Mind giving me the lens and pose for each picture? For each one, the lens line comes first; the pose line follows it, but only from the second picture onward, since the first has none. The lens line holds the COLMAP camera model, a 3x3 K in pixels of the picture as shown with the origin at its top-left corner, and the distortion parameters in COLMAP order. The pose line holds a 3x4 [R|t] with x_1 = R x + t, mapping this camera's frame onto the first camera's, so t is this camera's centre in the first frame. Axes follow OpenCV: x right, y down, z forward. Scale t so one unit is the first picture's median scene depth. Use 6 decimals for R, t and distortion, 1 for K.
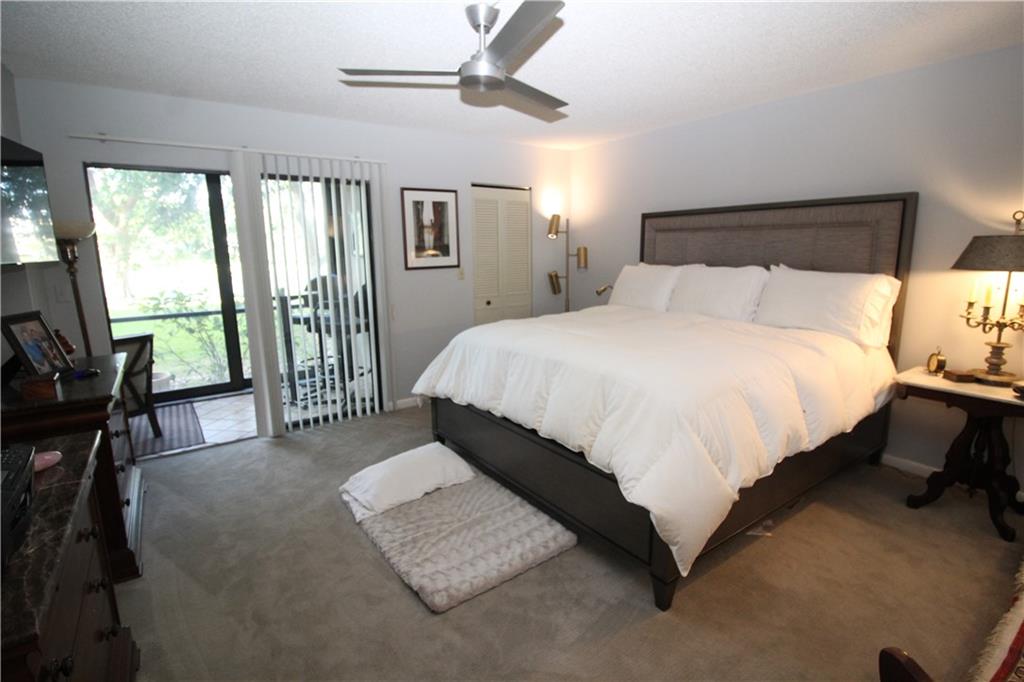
lens RADIAL K [[489.8, 0, 511.6], [0, 489.8, 334.3], [0, 0, 1]] dist [-0.001416, -0.008569]
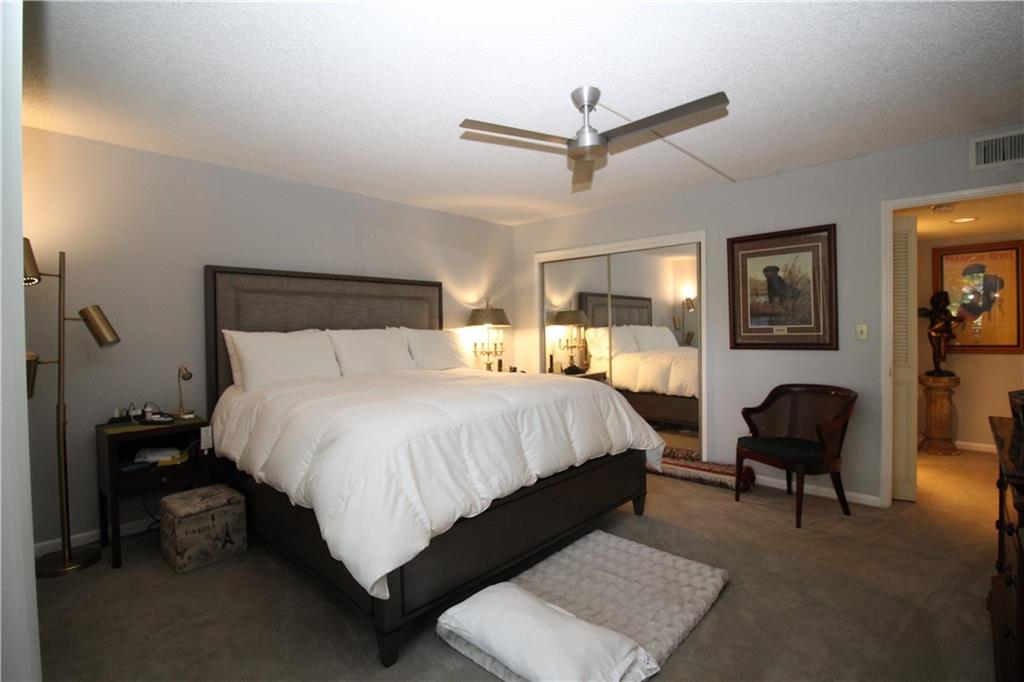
lens RADIAL K [[481.4, 0, 510.0], [0, 481.4, 335.8], [0, 0, 1]] dist [-0.000009, -0.013782]
pose [[-0.194948, -0.003997, 0.980805, -0.790147], [0.182122, 0.982454, 0.040203, -0.126441], [-0.963757, 0.186464, -0.190799, 1.044018]]
